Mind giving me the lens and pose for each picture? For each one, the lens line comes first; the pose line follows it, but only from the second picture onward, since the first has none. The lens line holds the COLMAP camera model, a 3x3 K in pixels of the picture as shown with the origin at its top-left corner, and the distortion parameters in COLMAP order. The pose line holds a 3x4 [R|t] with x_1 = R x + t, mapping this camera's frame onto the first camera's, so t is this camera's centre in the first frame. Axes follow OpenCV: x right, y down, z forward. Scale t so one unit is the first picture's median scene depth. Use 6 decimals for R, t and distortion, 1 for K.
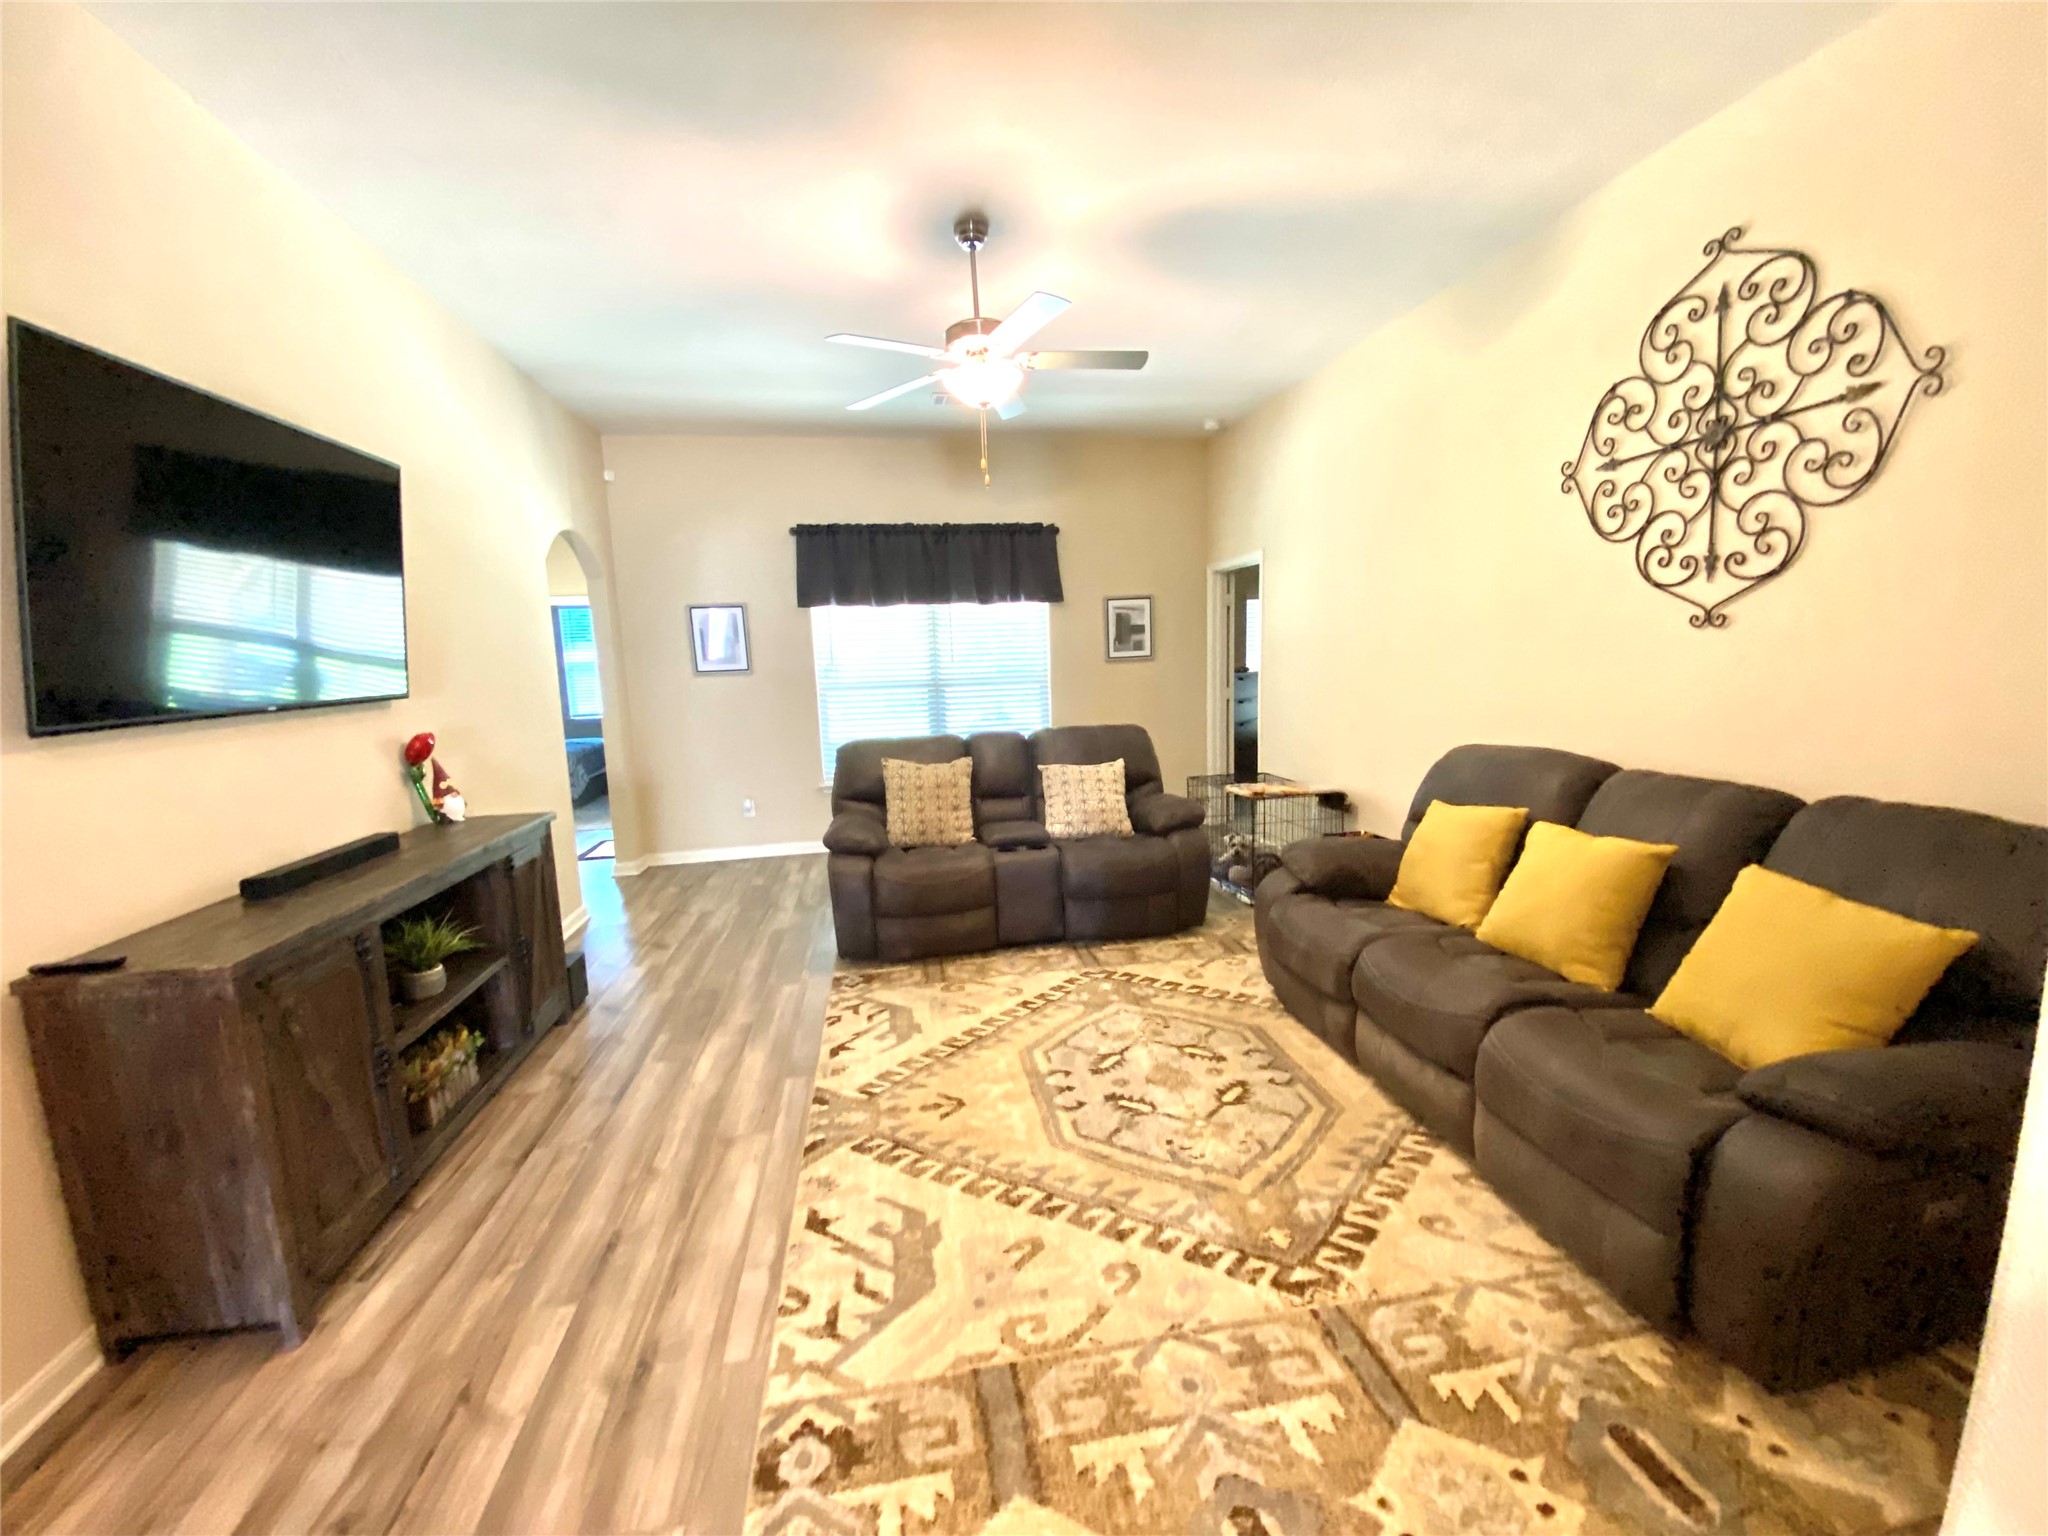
lens RADIAL K [[822.5, 0, 1024.0], [0, 822.5, 768.0], [0, 0, 1]] dist [0.019188, -0.018175]
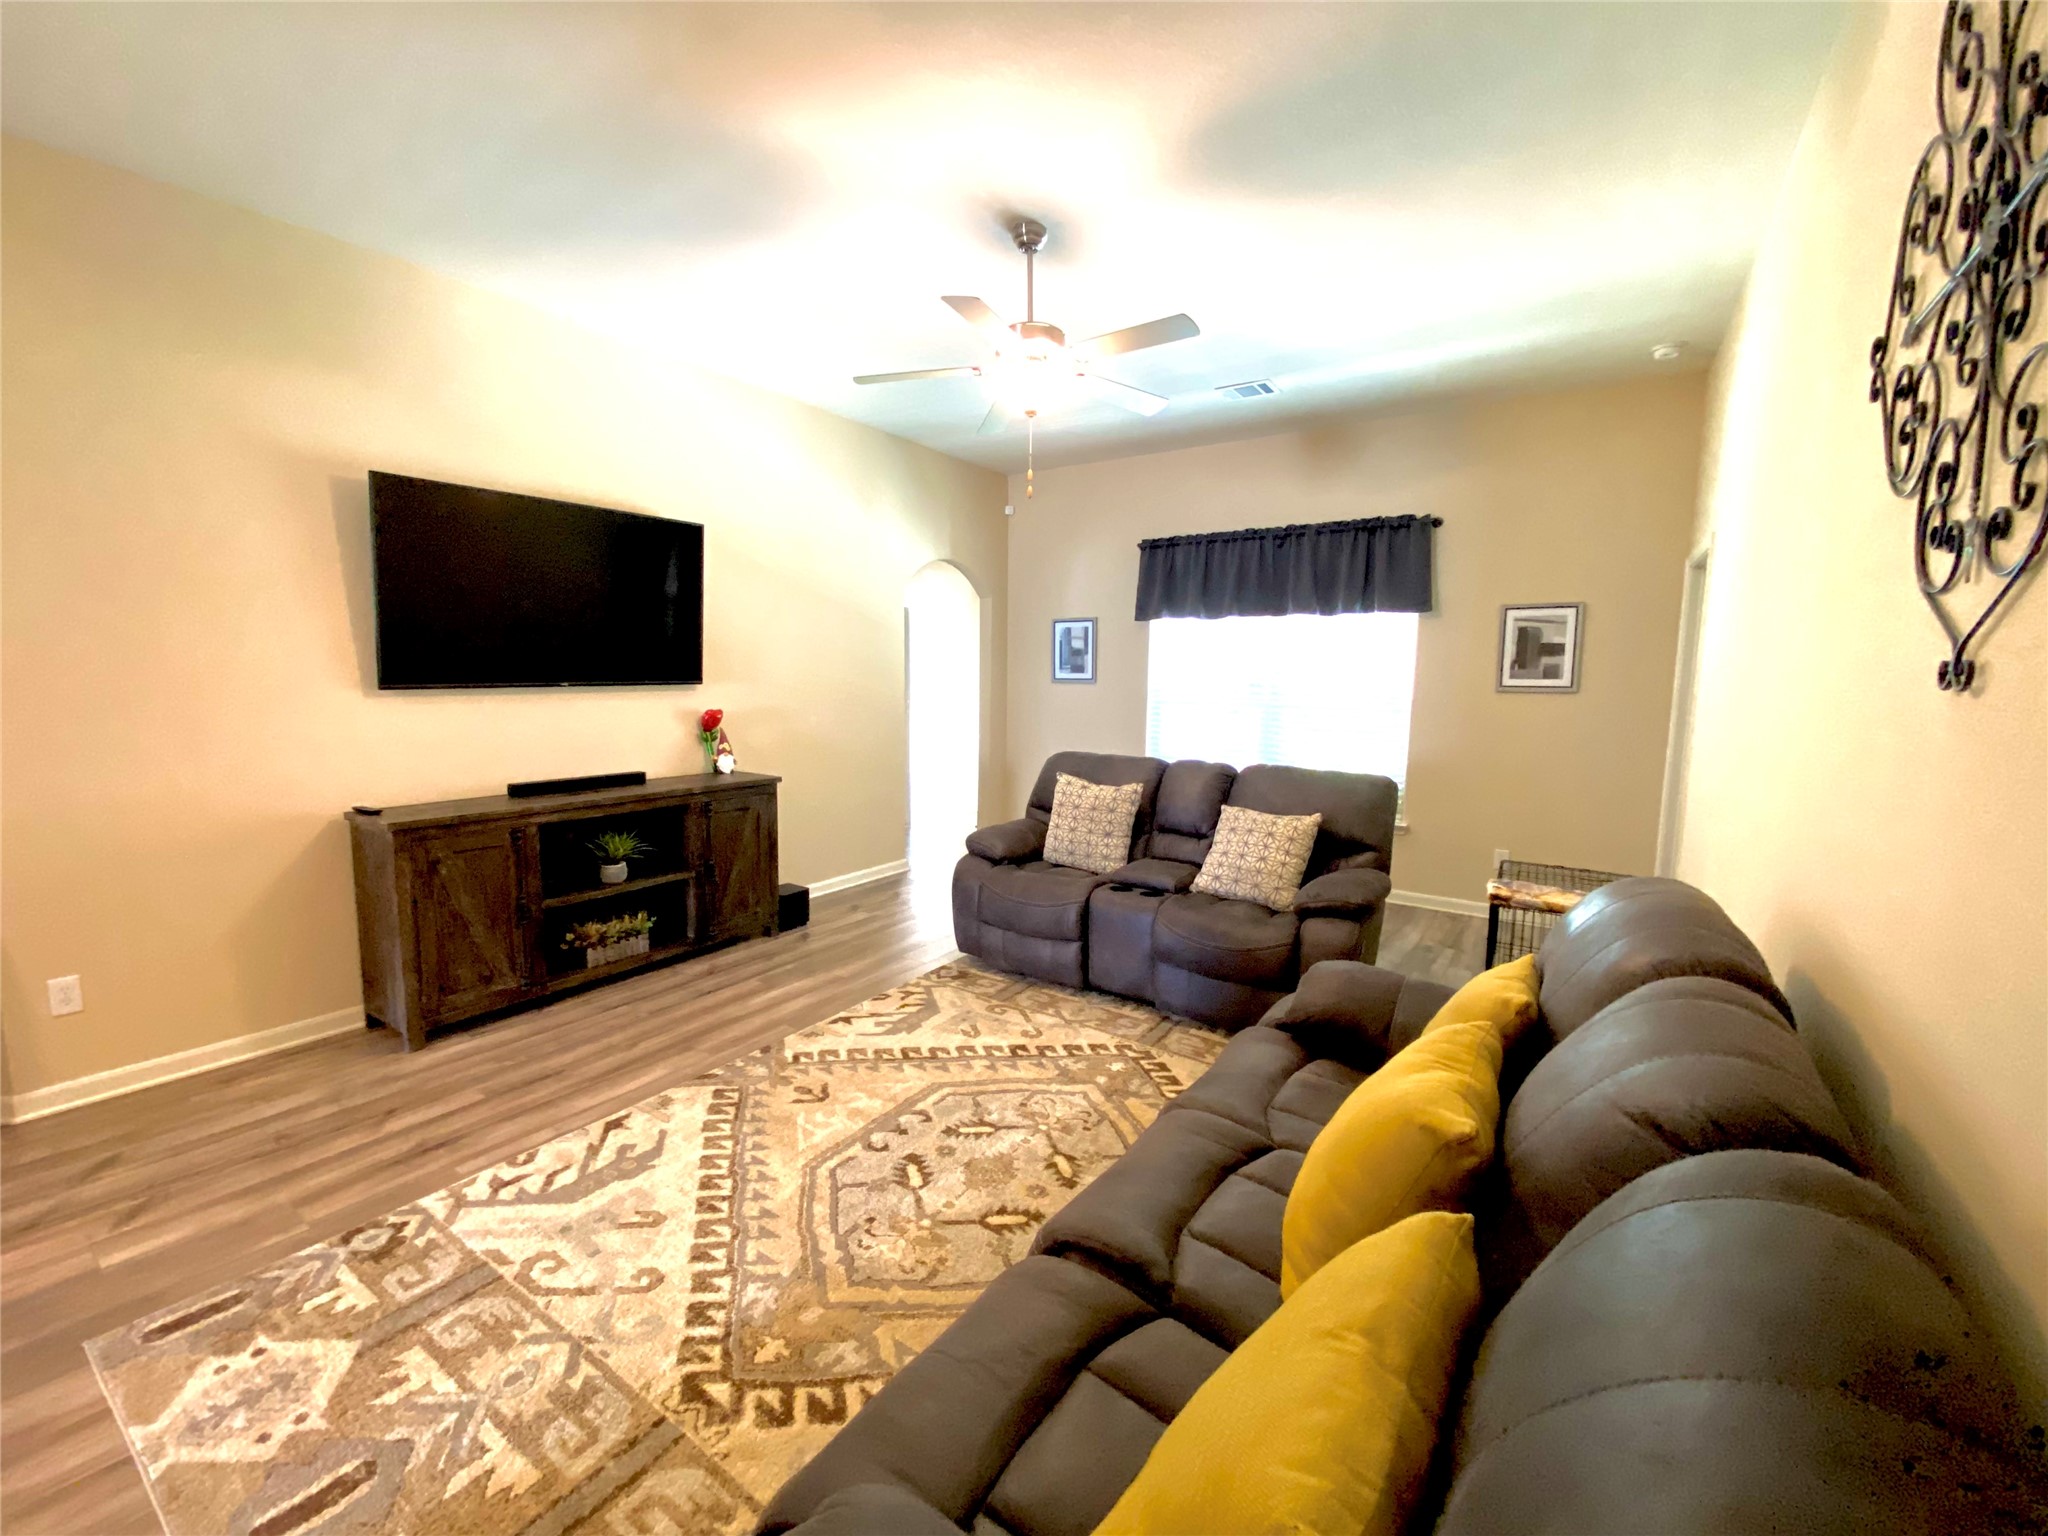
lens RADIAL K [[794.4, 0, 914.3], [0, 794.4, 749.3], [0, 0, 1]] dist [0.022651, -0.016009]
pose [[0.717924, 0.116765, -0.686259, 0.583095], [-0.131424, 0.990838, 0.031100, -0.074299], [0.683603, 0.067863, 0.726692, 0.273243]]
